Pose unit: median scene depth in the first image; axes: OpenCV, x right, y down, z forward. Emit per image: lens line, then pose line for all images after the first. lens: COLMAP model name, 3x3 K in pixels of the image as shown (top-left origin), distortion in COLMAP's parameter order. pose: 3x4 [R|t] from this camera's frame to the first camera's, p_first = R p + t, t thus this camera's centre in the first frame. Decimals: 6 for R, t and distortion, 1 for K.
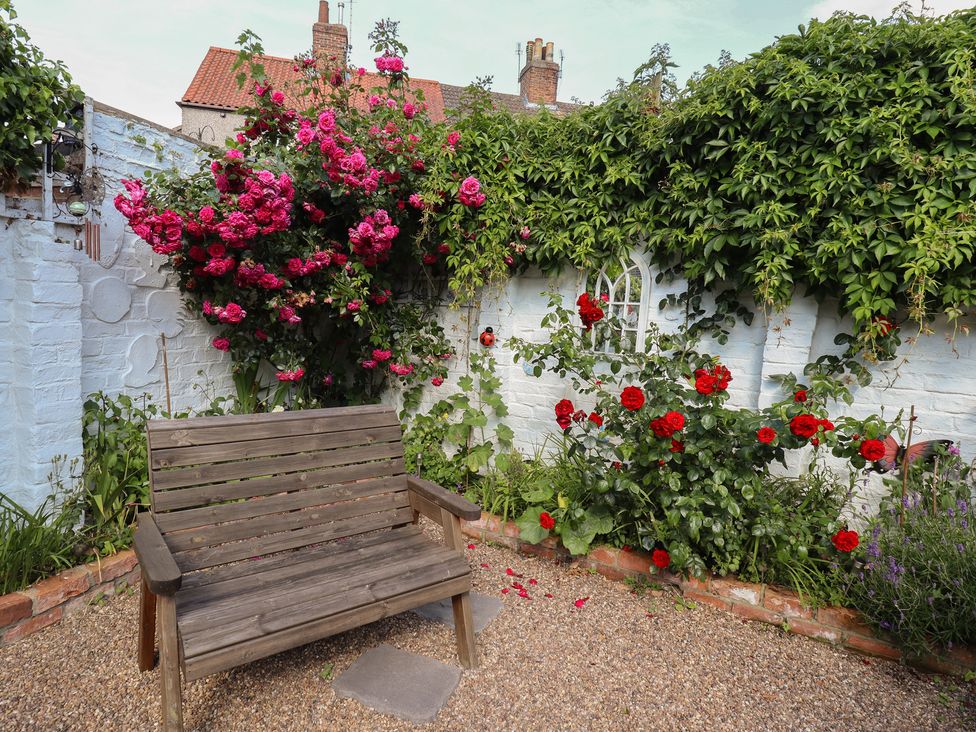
lens RADIAL K [[584.7, 0, 491.0], [0, 584.7, 365.0], [0, 0, 1]] dist [-0.002632, -0.006504]
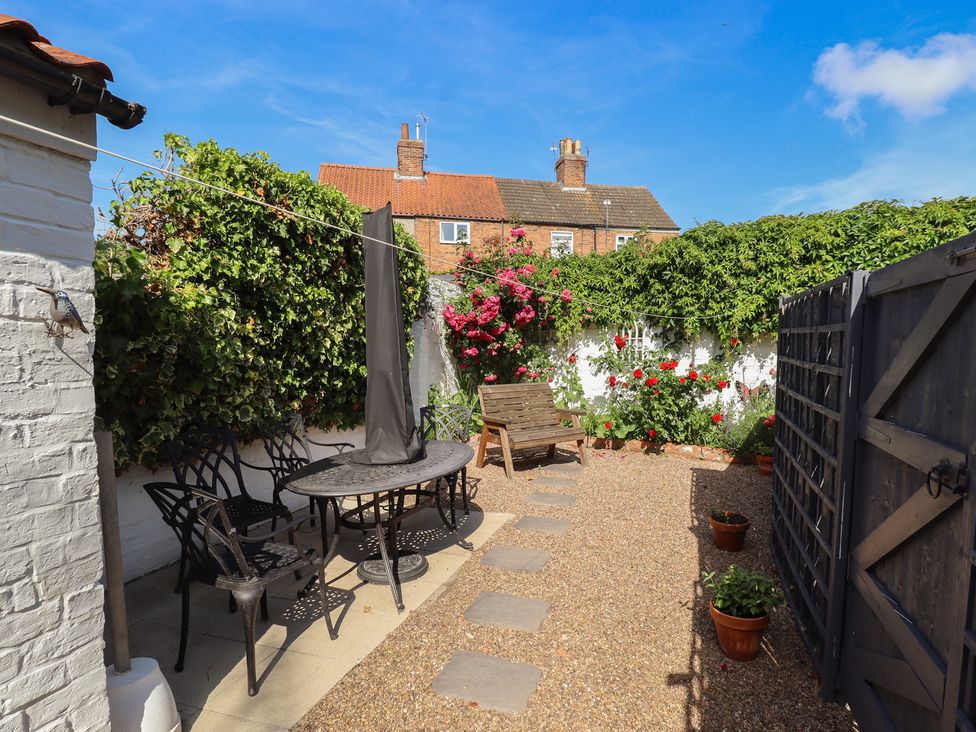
lens RADIAL K [[542.9, 0, 523.6], [0, 542.9, 378.2], [0, 0, 1]] dist [-0.000598, -0.000283]
pose [[0.998186, -0.057908, -0.016469, -0.195698], [0.057140, 0.997405, -0.043801, 0.126349], [0.018963, 0.042780, 0.998905, -1.213375]]
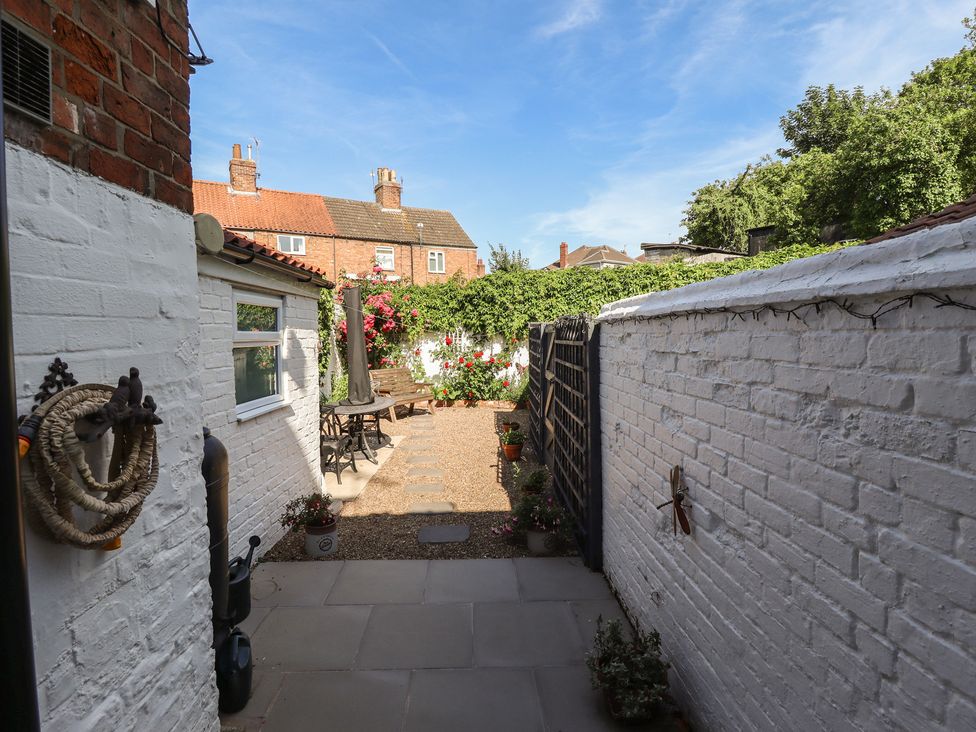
lens RADIAL K [[503.4, 0, 499.0], [0, 503.4, 363.3], [0, 0, 1]] dist [-0.013857, -0.000089]
pose [[0.949897, -0.091127, 0.298983, -0.534668], [0.102912, 0.994404, -0.023876, 0.166835], [-0.295134, 0.053449, 0.953960, -2.309049]]
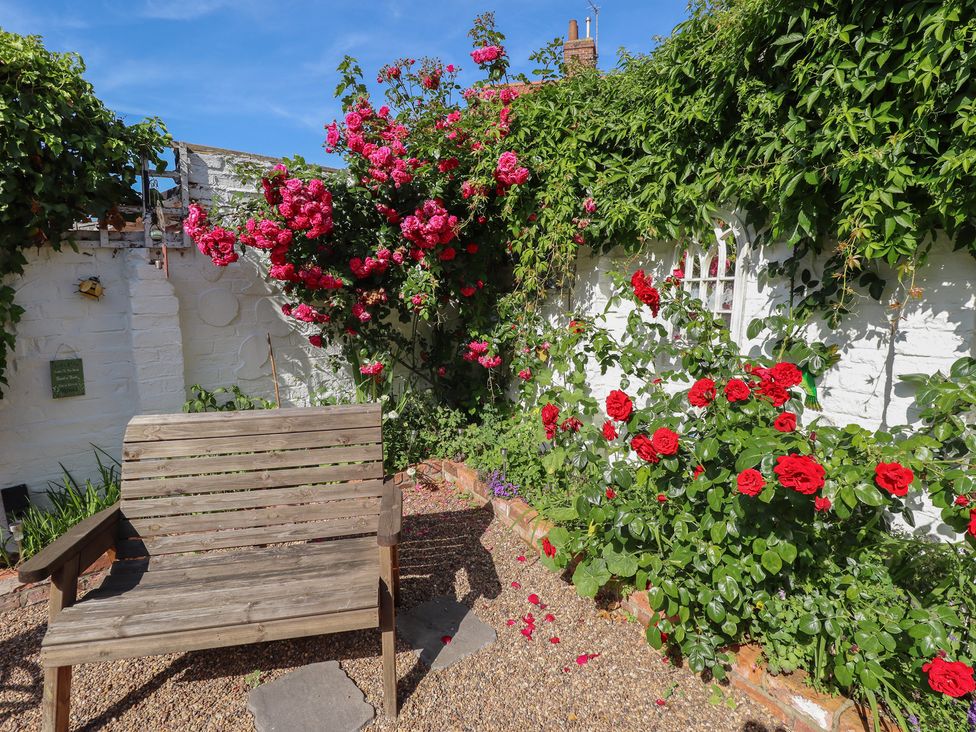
lens RADIAL K [[536.2, 0, 507.8], [0, 536.2, 348.1], [0, 0, 1]] dist [-0.014429, -0.000322]
pose [[0.891232, -0.012511, -0.453376, 0.347407], [0.013009, 0.999913, -0.002019, -0.016304], [0.453362, -0.004099, 0.891317, 0.266709]]
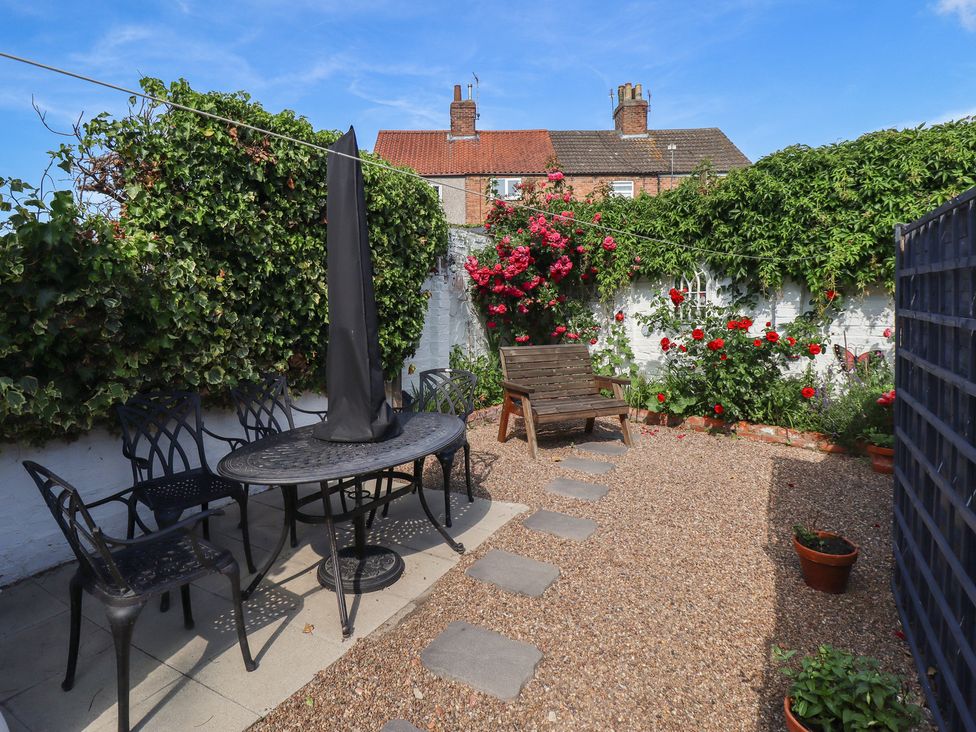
lens RADIAL K [[550.0, 0, 452.5], [0, 550.0, 305.5], [0, 0, 1]] dist [0.002440, -0.012912]
pose [[0.965933, -0.065095, -0.250472, -0.098472], [0.037047, 0.992661, -0.115115, 0.122719], [0.256127, 0.101915, 0.961256, -0.989386]]
